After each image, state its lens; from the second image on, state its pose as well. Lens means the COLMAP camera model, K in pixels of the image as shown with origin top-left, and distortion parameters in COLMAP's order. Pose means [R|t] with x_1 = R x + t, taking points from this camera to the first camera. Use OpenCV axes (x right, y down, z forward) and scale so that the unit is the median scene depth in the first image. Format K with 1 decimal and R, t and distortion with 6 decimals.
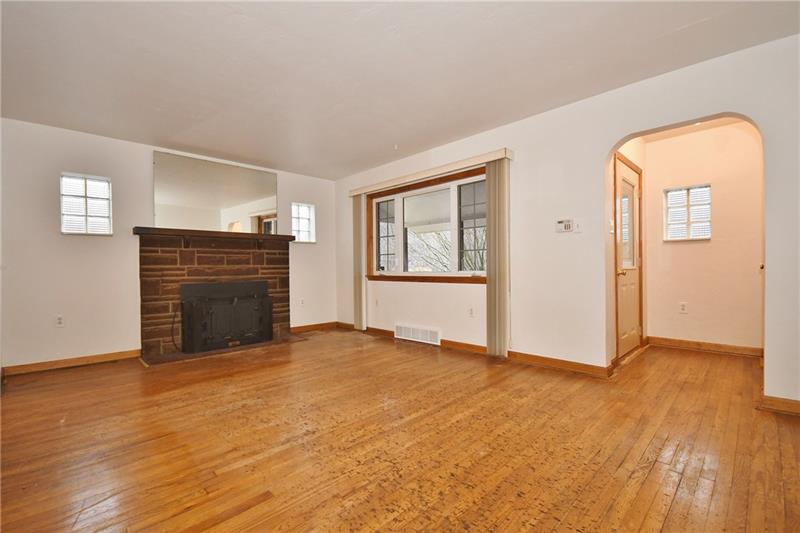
lens RADIAL K [[352.7, 0, 394.4], [0, 352.7, 269.4], [0, 0, 1]] dist [-0.002376, -0.000515]
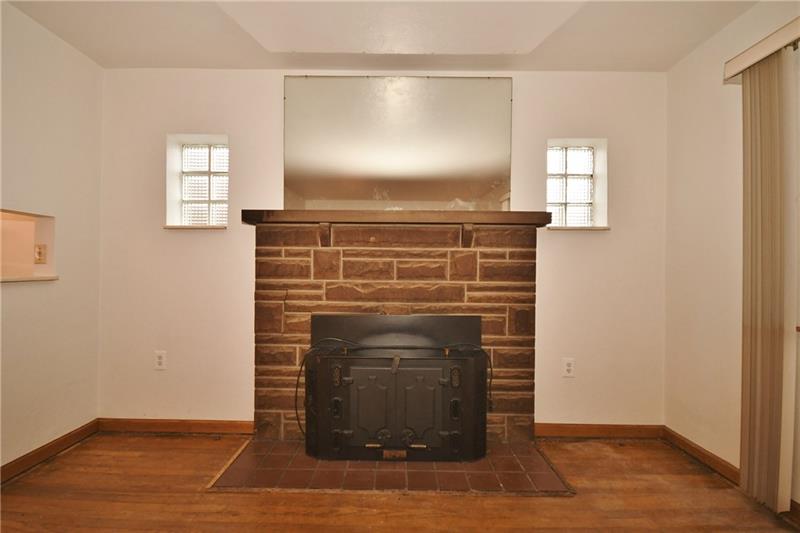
lens RADIAL K [[352.7, 0, 396.6], [0, 352.7, 271.7], [0, 0, 1]] dist [-0.002376, -0.000515]
pose [[0.718506, 0.020966, -0.695204, -0.137892], [-0.021954, 0.999731, 0.007459, -0.027160], [0.695174, 0.009903, 0.718773, 0.652163]]
